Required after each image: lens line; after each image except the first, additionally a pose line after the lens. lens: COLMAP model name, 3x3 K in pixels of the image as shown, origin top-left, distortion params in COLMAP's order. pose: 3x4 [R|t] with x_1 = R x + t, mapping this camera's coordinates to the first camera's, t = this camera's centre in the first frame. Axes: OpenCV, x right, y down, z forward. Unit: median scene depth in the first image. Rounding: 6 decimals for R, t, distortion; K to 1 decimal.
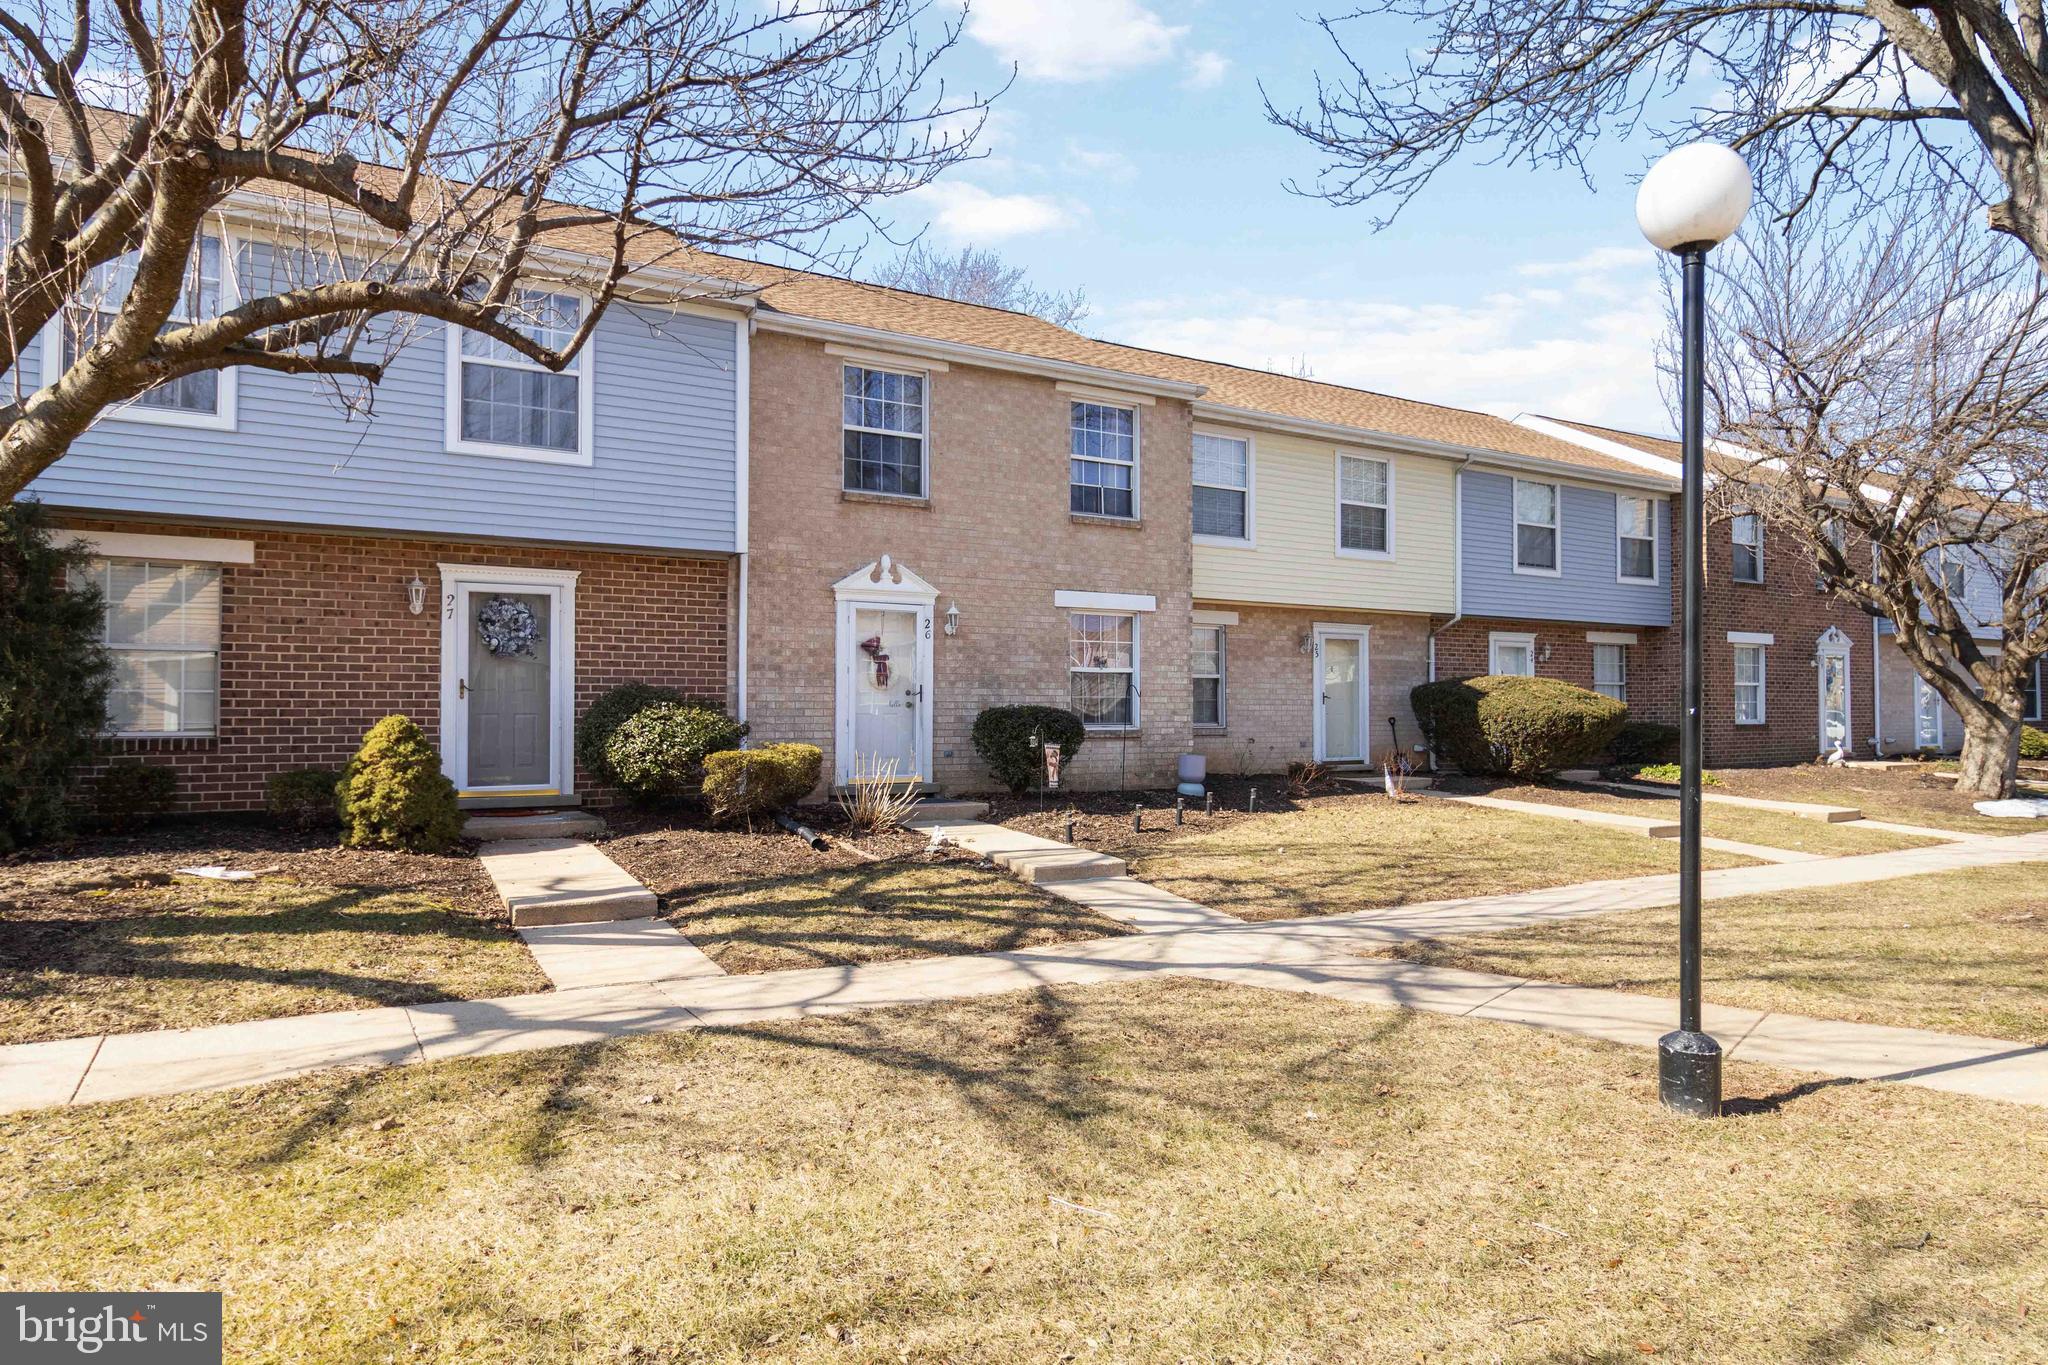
lens RADIAL K [[1240.8, 0, 1037.5], [0, 1240.8, 693.5], [0, 0, 1]] dist [-0.008036, -0.001020]
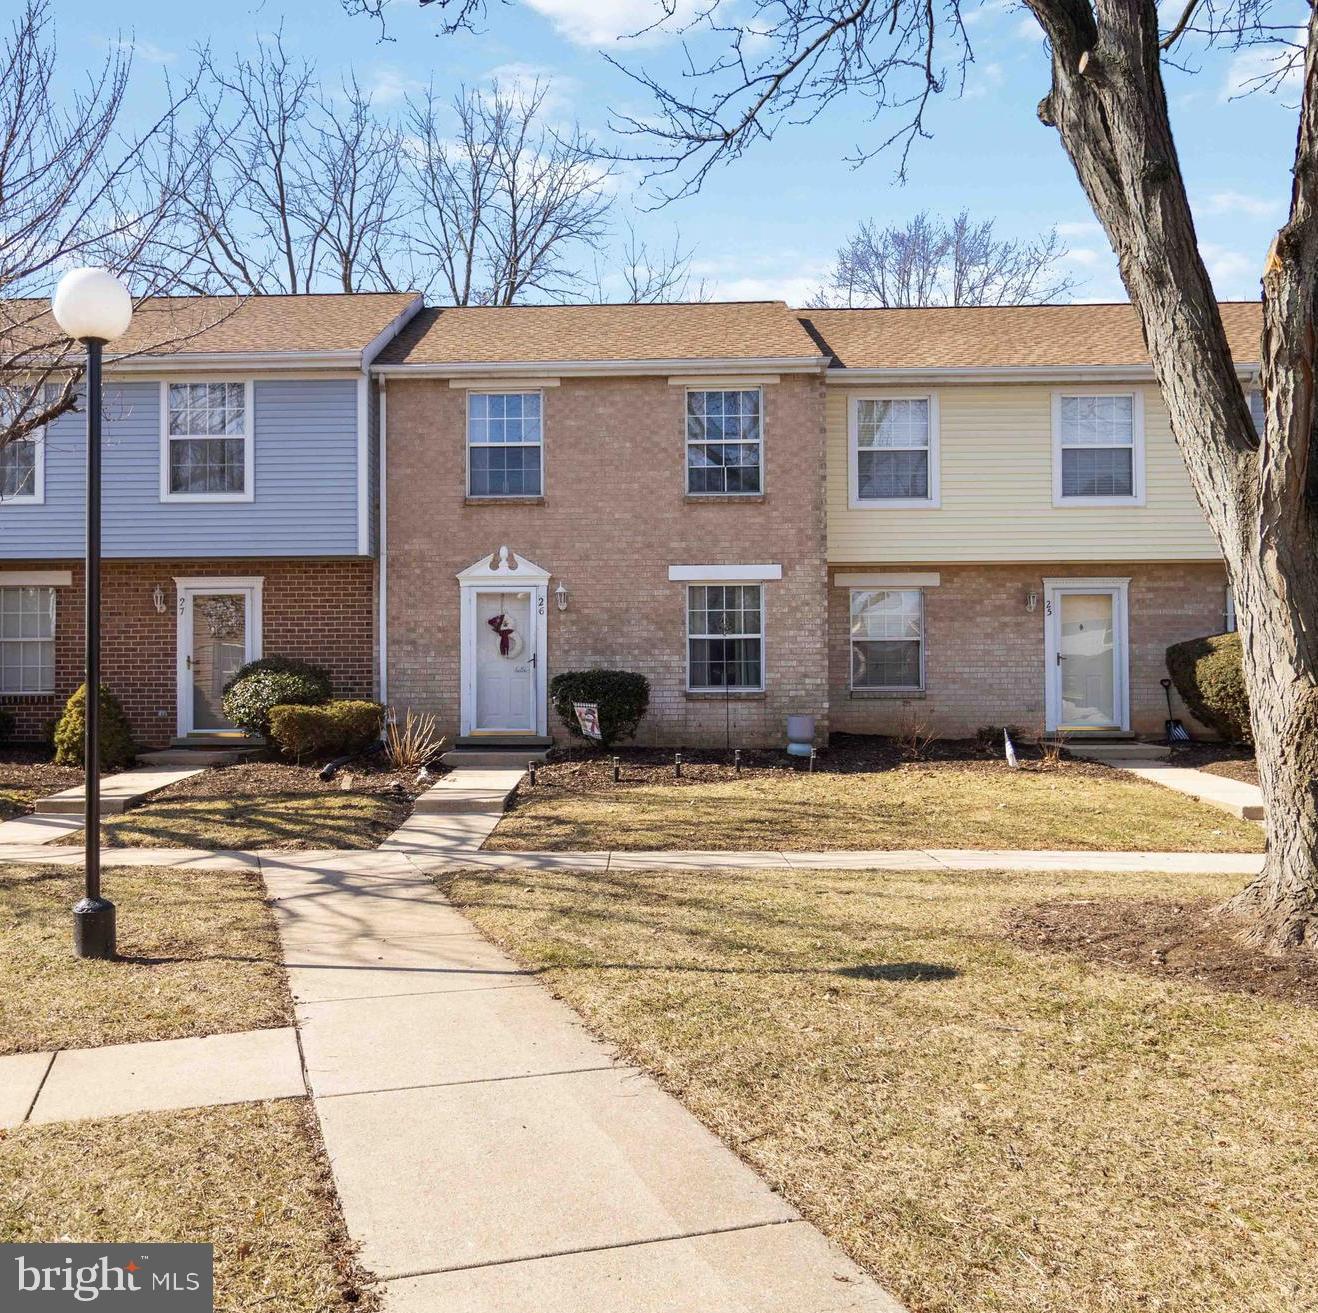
lens RADIAL K [[1241.4, 0, 645.8], [0, 1241.4, 662.0], [0, 0, 1]] dist [-0.010963, 0.000000]
pose [[0.831336, -0.014464, -0.555582, 0.694886], [0.013301, 0.999893, -0.006129, 0.010323], [0.555611, -0.002295, 0.831439, 0.075669]]
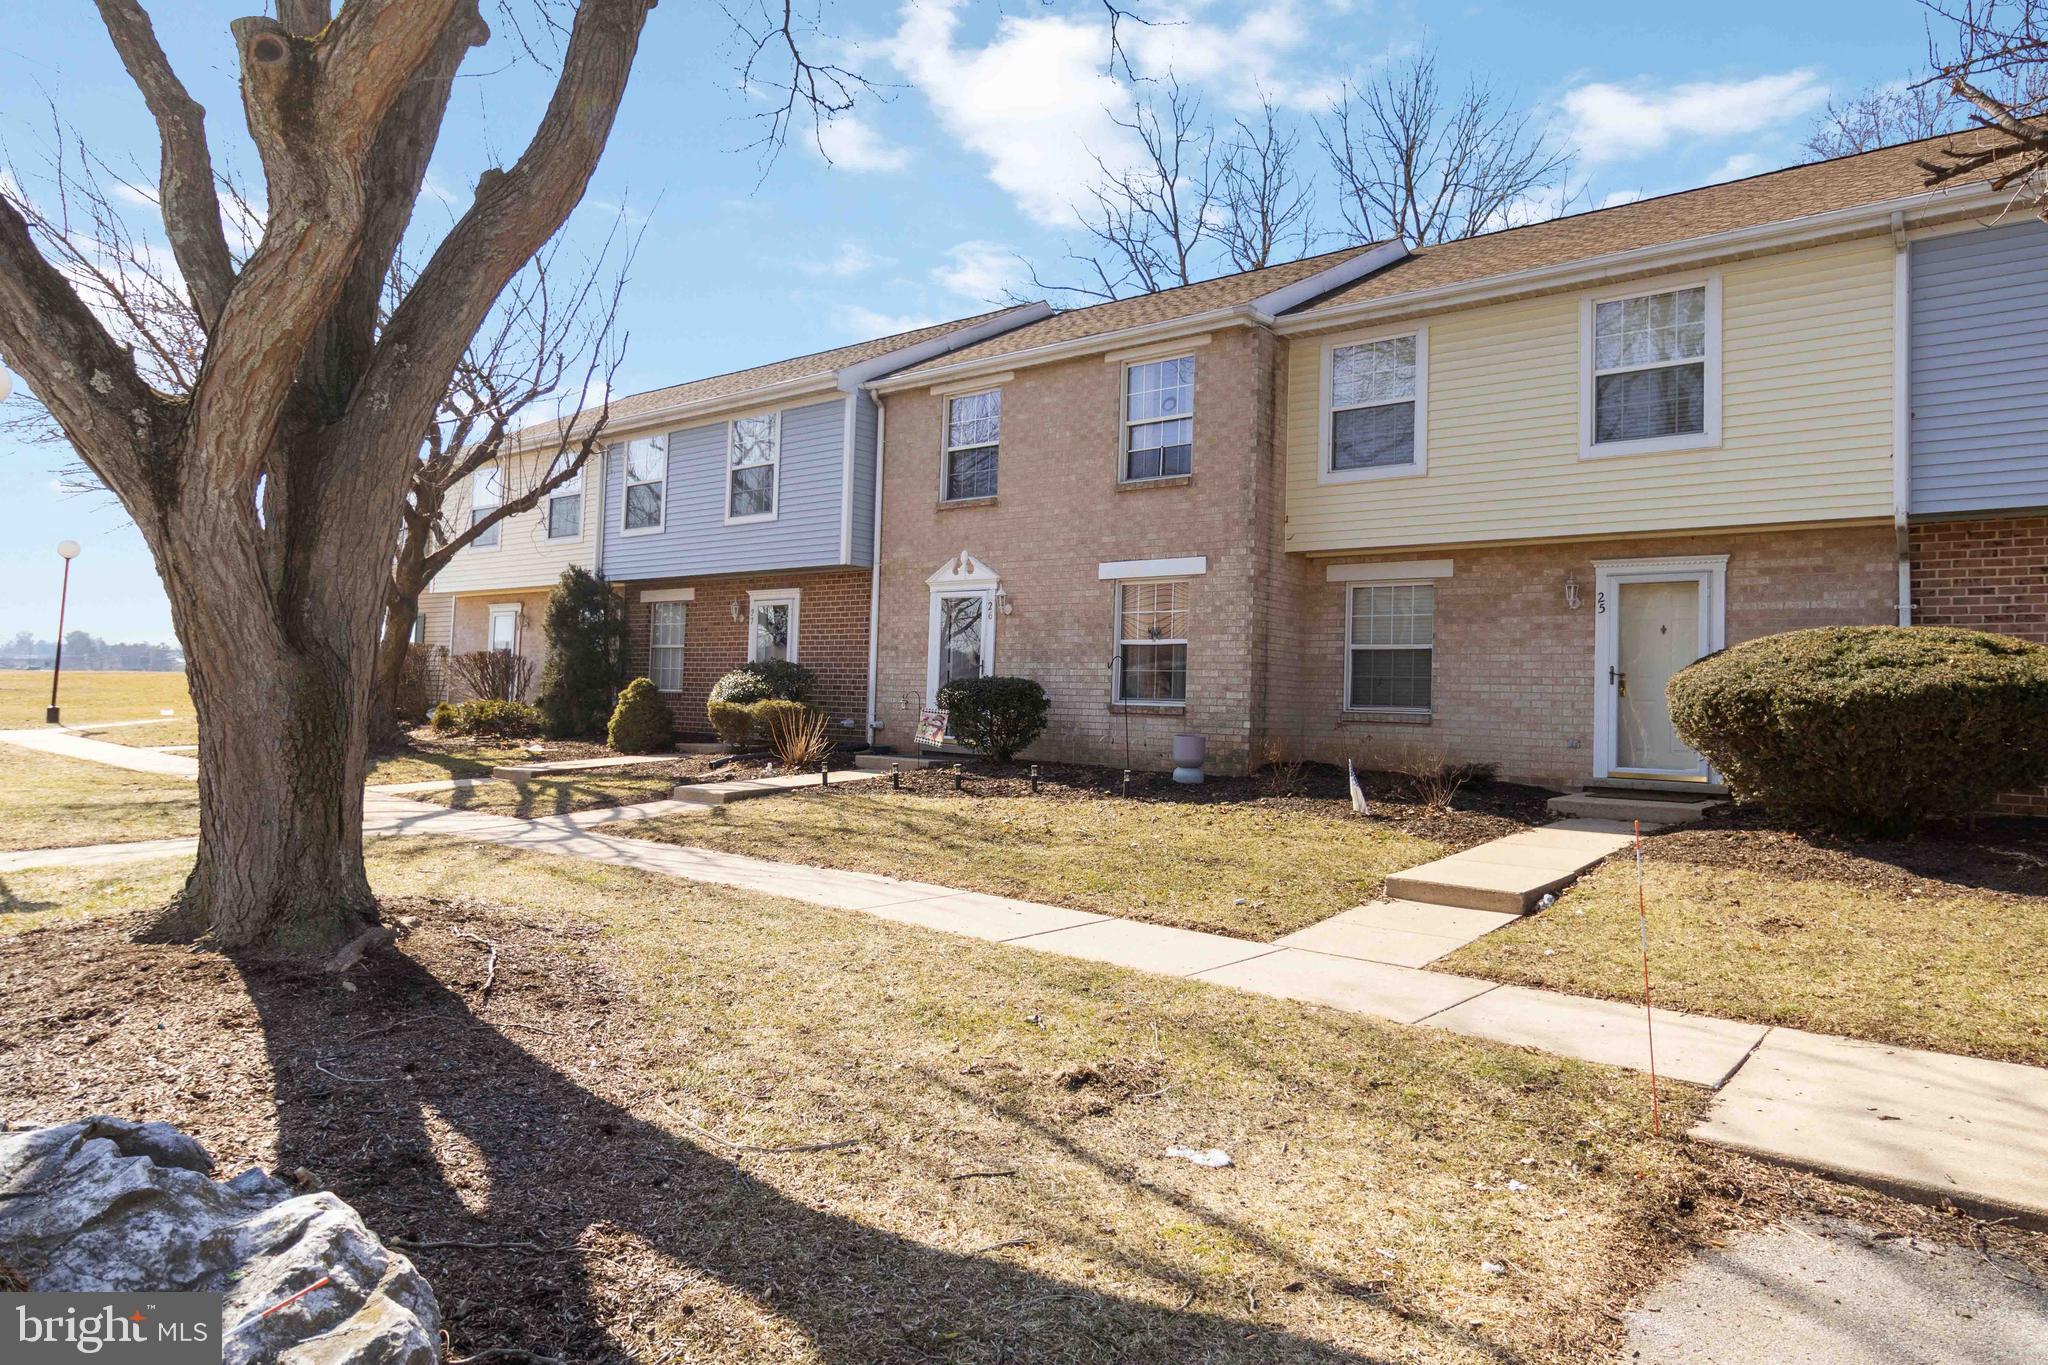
lens RADIAL K [[1240.8, 0, 1037.2], [0, 1240.8, 667.1], [0, 0, 1]] dist [-0.008036, -0.001020]
pose [[0.331857, -0.020063, -0.943116, 1.062465], [-0.016813, 0.999489, -0.027179, 0.031642], [0.943180, 0.024876, 0.331350, 0.709790]]
